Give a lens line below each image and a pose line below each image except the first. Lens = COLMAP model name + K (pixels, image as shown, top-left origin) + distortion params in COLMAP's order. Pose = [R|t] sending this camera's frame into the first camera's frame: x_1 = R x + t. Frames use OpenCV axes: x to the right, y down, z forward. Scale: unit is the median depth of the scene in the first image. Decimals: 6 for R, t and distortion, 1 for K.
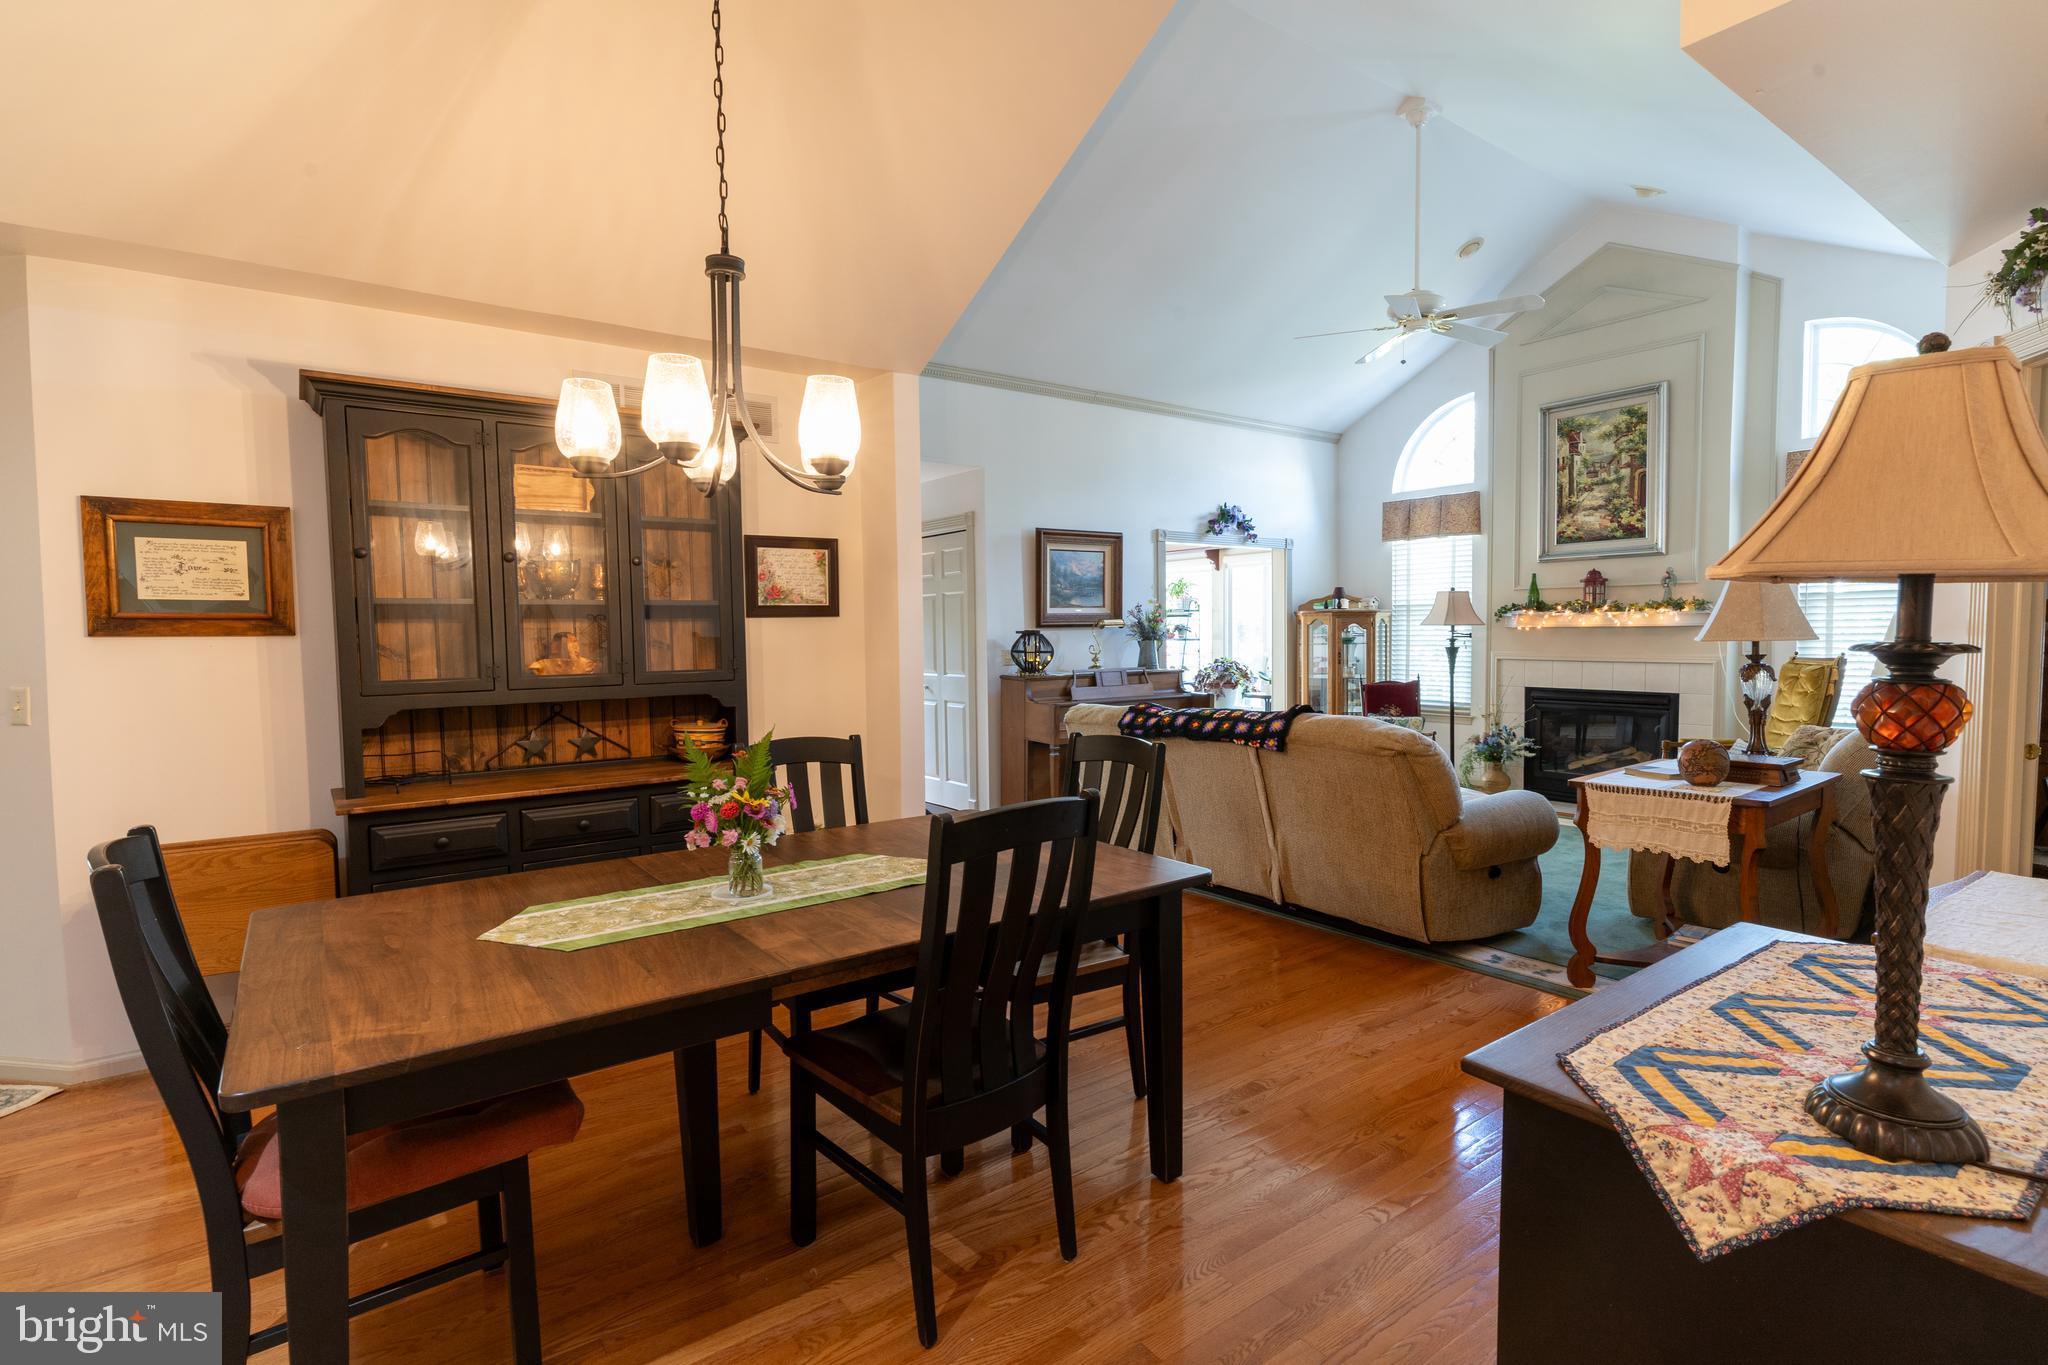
lens RADIAL K [[985.9, 0, 1011.6], [0, 985.9, 684.2], [0, 0, 1]] dist [0.005371, -0.001303]
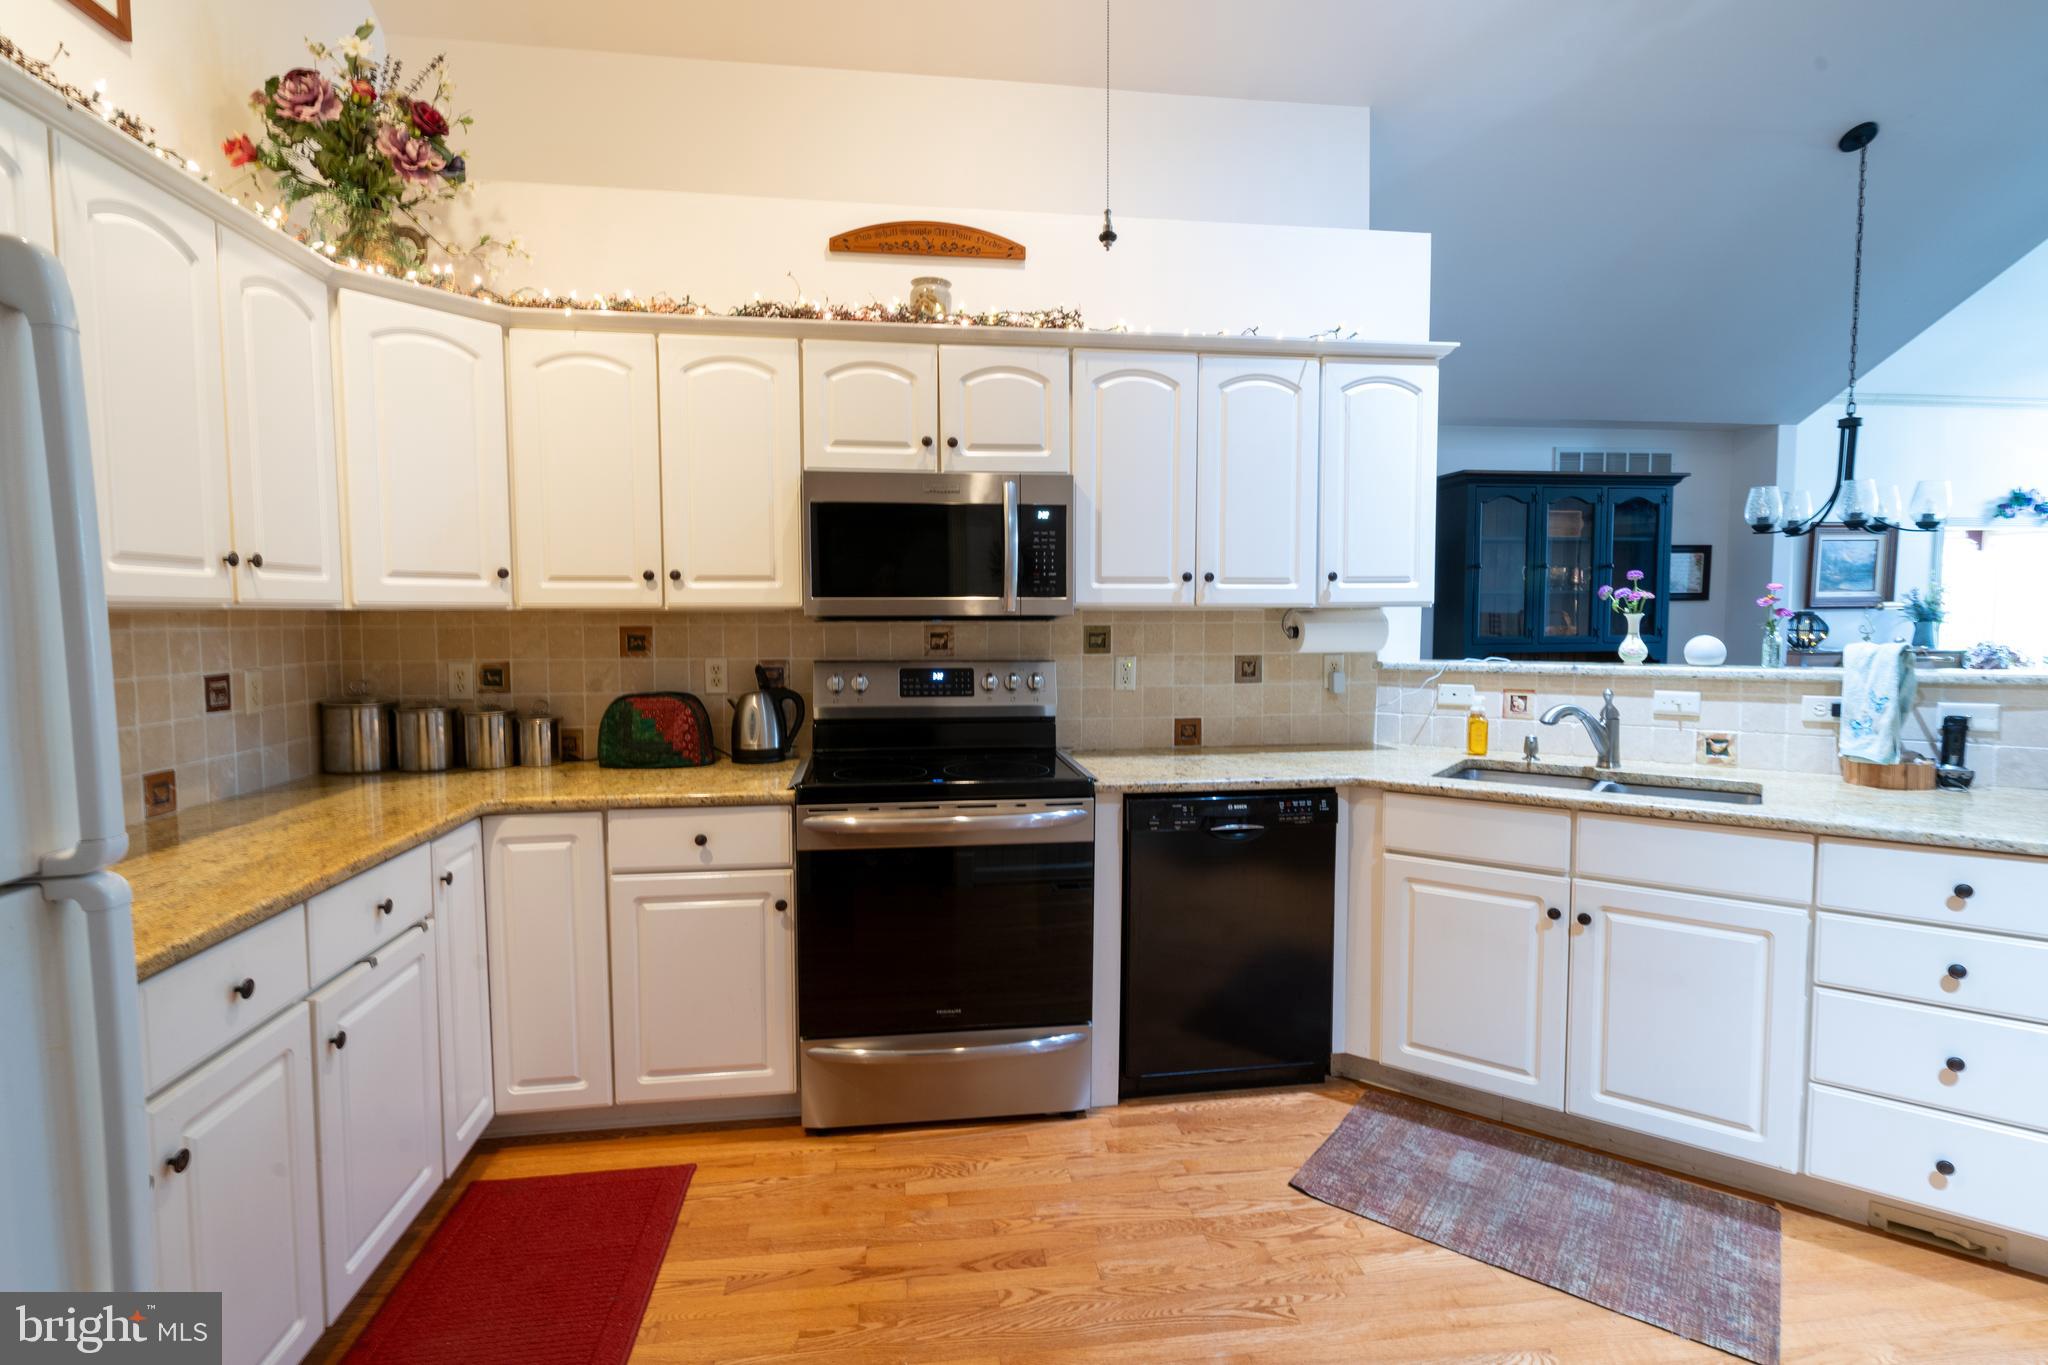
lens RADIAL K [[985.9, 0, 1061.9], [0, 985.9, 670.4], [0, 0, 1]] dist [0.005371, -0.001303]
pose [[0.887237, 0.032811, -0.460146, -0.202314], [-0.030809, 0.999455, 0.011863, 0.025171], [0.460284, 0.003651, 0.887764, -0.394402]]
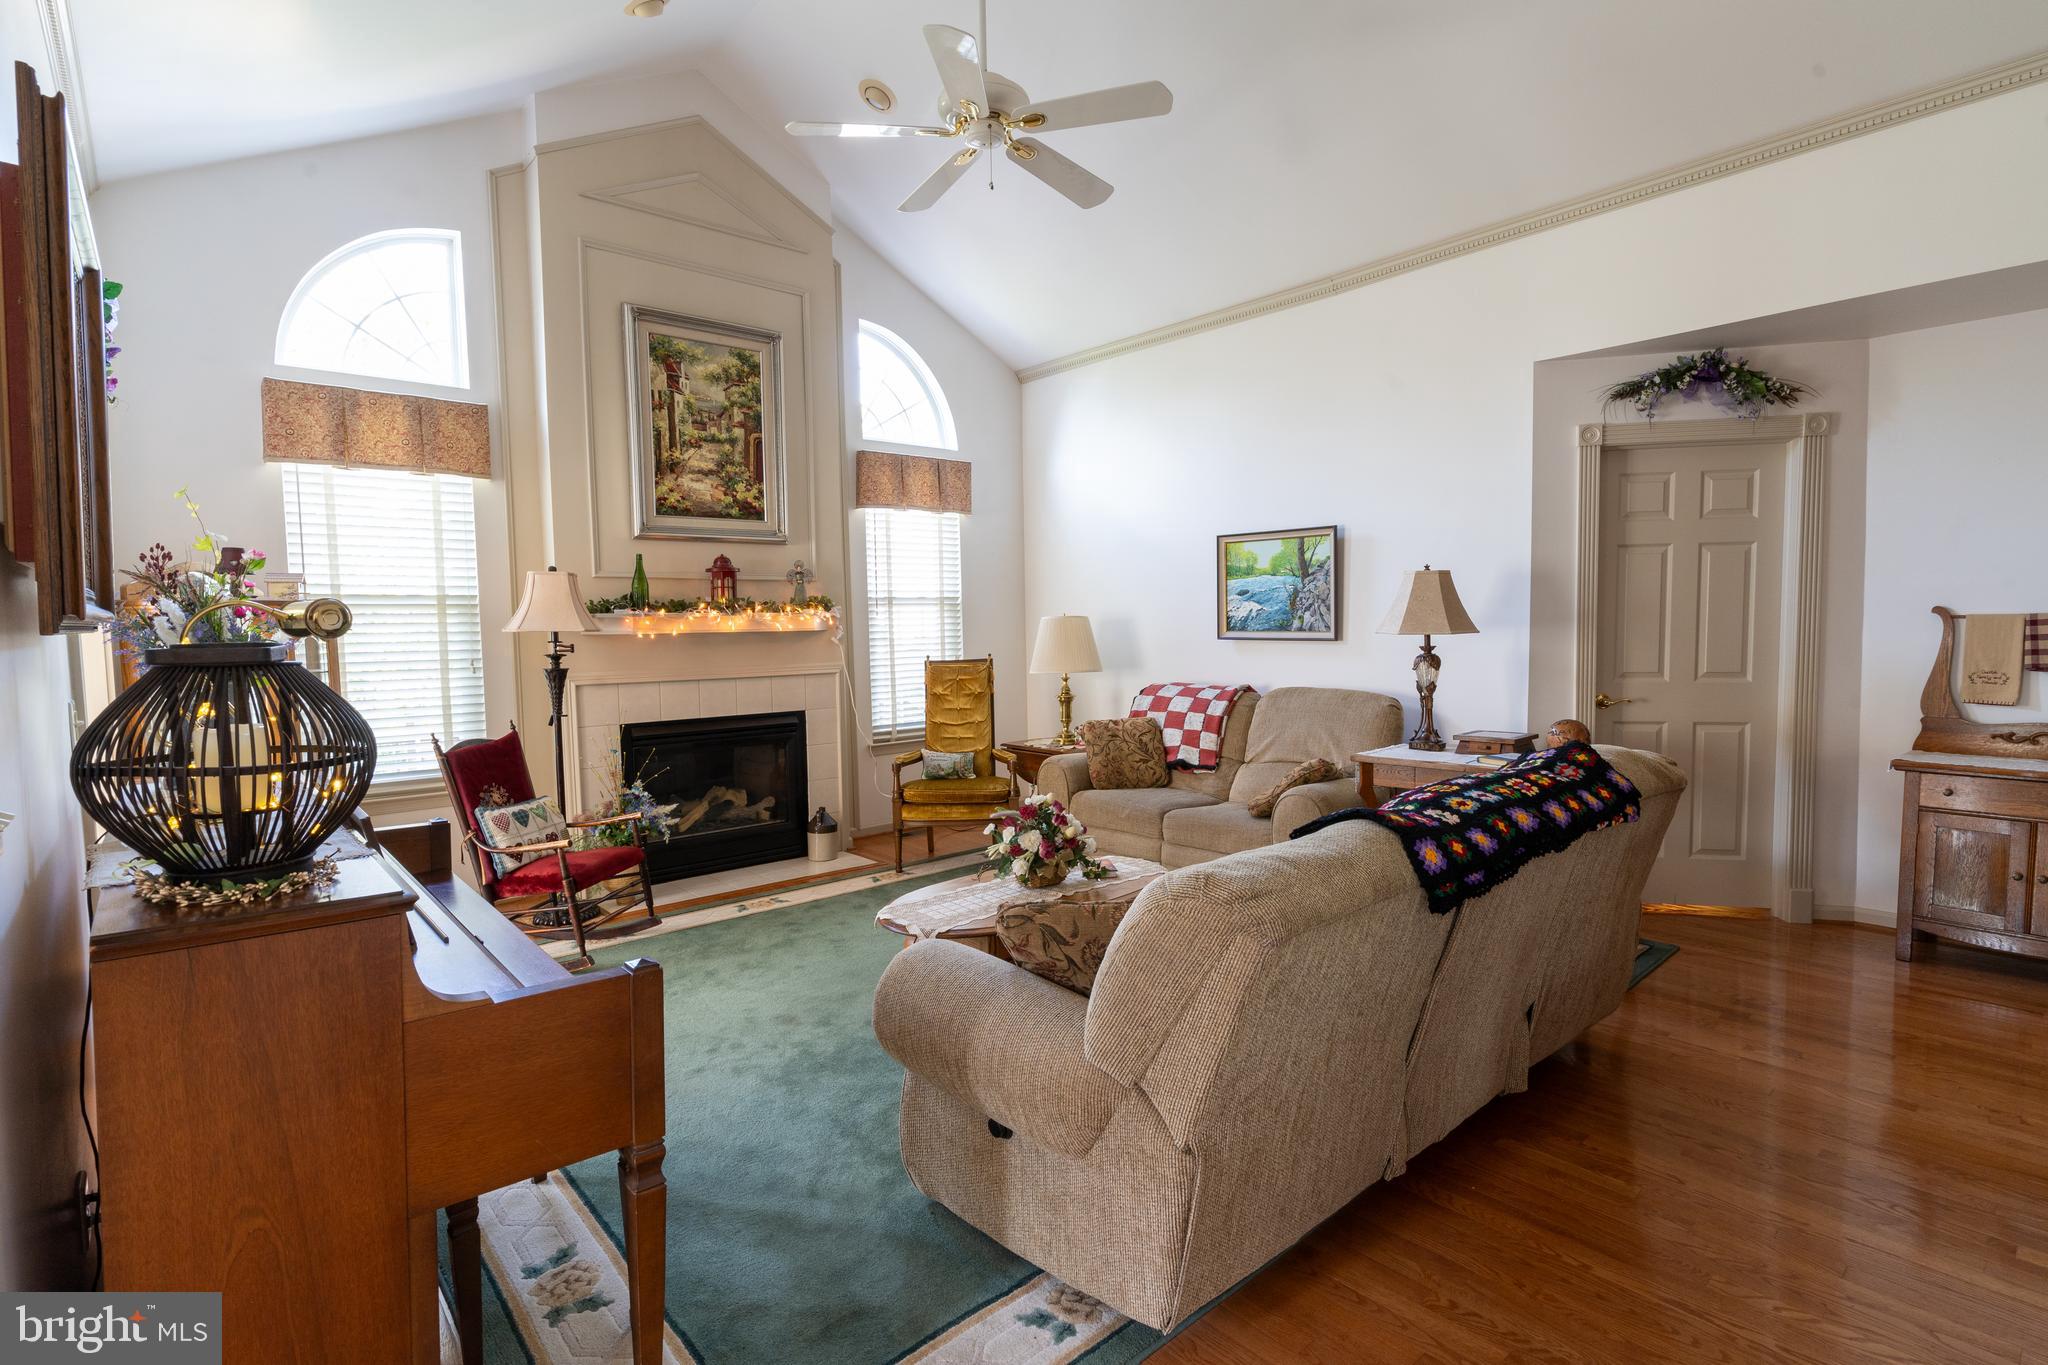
lens RADIAL K [[985.9, 0, 1082.2], [0, 985.9, 673.6], [0, 0, 1]] dist [0.005371, -0.001303]
pose [[-0.116691, -0.041847, 0.992286, -0.178147], [0.073067, 0.996043, 0.050598, -0.044432], [-0.990477, 0.078408, -0.113172, 0.803407]]
